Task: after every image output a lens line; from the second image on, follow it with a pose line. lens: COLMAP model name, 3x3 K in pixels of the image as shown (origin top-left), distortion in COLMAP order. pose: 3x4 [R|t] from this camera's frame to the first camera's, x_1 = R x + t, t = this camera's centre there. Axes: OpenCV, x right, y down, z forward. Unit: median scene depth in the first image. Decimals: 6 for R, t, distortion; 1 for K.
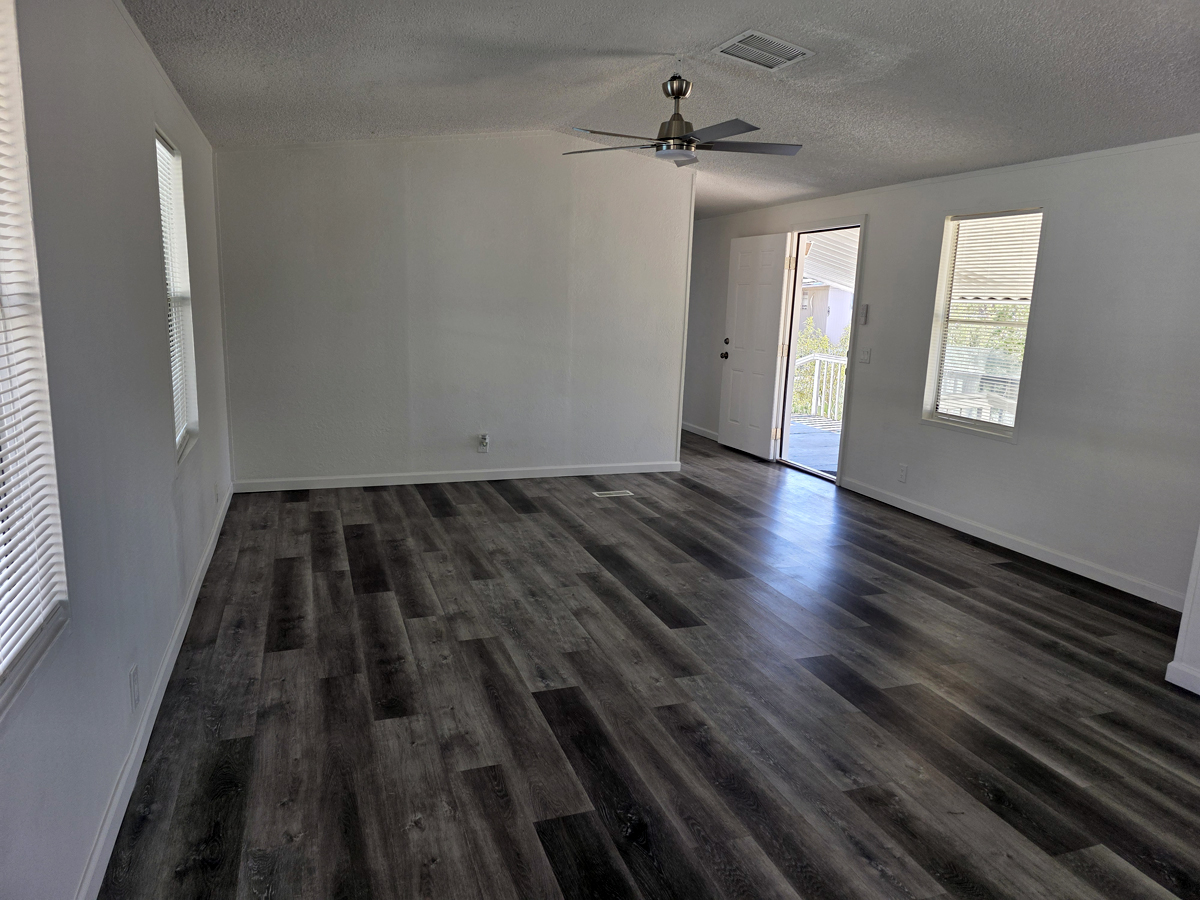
lens RADIAL K [[797.2, 0, 599.2], [0, 797.2, 451.5], [0, 0, 1]] dist [0.071282, -0.062166]
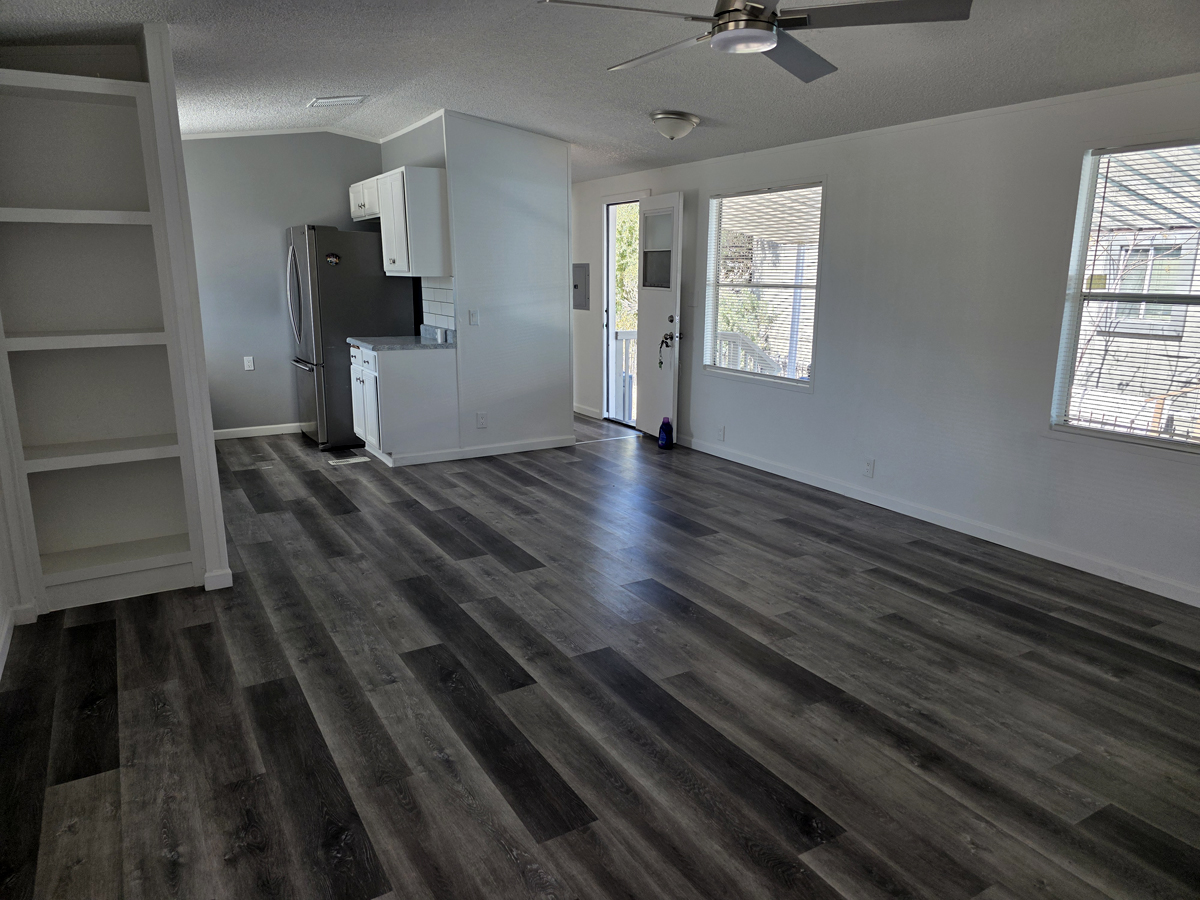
lens RADIAL K [[797.2, 0, 607.3], [0, 797.2, 449.4], [0, 0, 1]] dist [0.071282, -0.062166]
pose [[-0.979297, 0.002777, -0.202412, 0.359547], [-0.077613, 0.918343, 0.388100, -0.350716], [0.186961, 0.395775, -0.899115, 1.846617]]
